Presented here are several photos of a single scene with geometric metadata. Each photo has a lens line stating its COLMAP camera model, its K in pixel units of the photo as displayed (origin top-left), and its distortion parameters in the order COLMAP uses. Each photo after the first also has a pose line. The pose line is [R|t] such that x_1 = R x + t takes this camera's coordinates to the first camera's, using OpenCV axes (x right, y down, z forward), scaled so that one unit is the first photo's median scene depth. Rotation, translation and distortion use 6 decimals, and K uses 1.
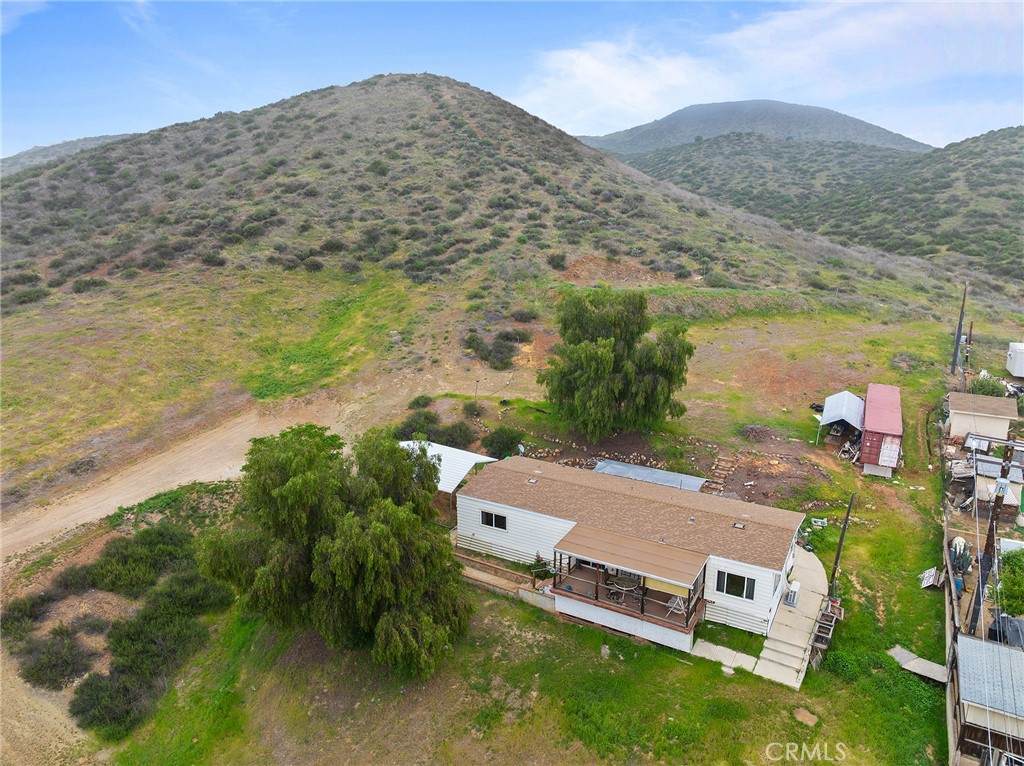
lens RADIAL K [[721.1, 0, 510.6], [0, 721.1, 386.4], [0, 0, 1]] dist [-0.047345, 0.020812]
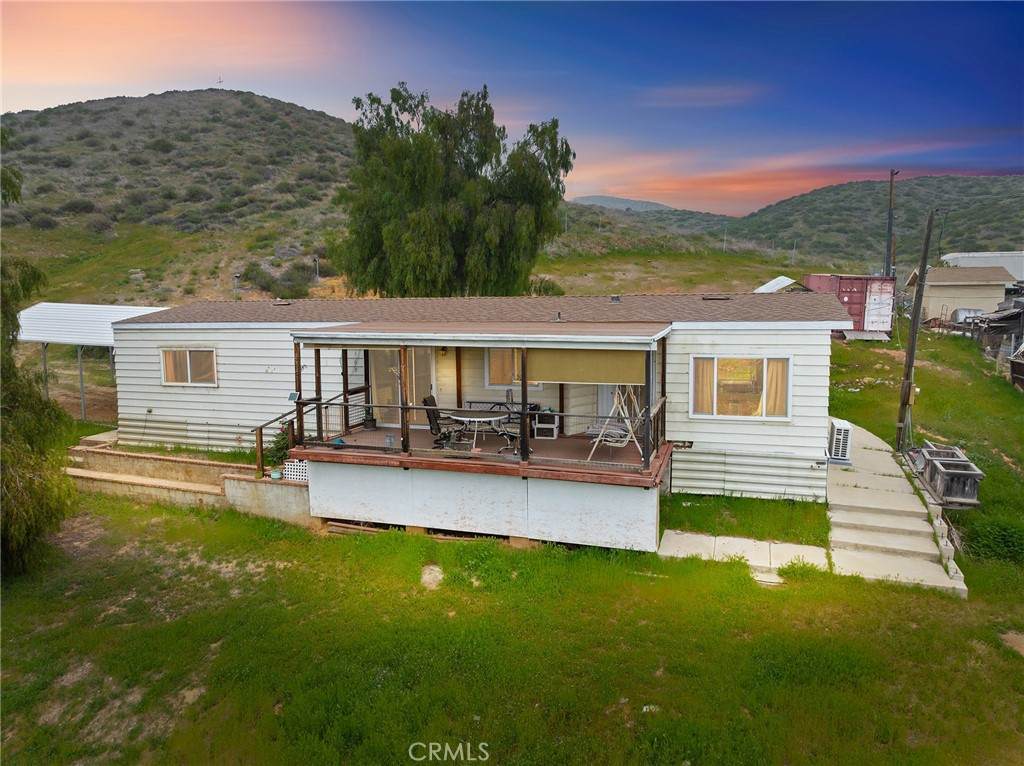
lens RADIAL K [[721.1, 0, 508.2], [0, 721.1, 382.3], [0, 0, 1]] dist [-0.047345, 0.020812]
pose [[0.979894, -0.029216, 0.197366, 0.051937], [0.060745, 0.985944, -0.155642, 0.170546], [-0.190045, 0.164502, 0.967896, 0.320458]]
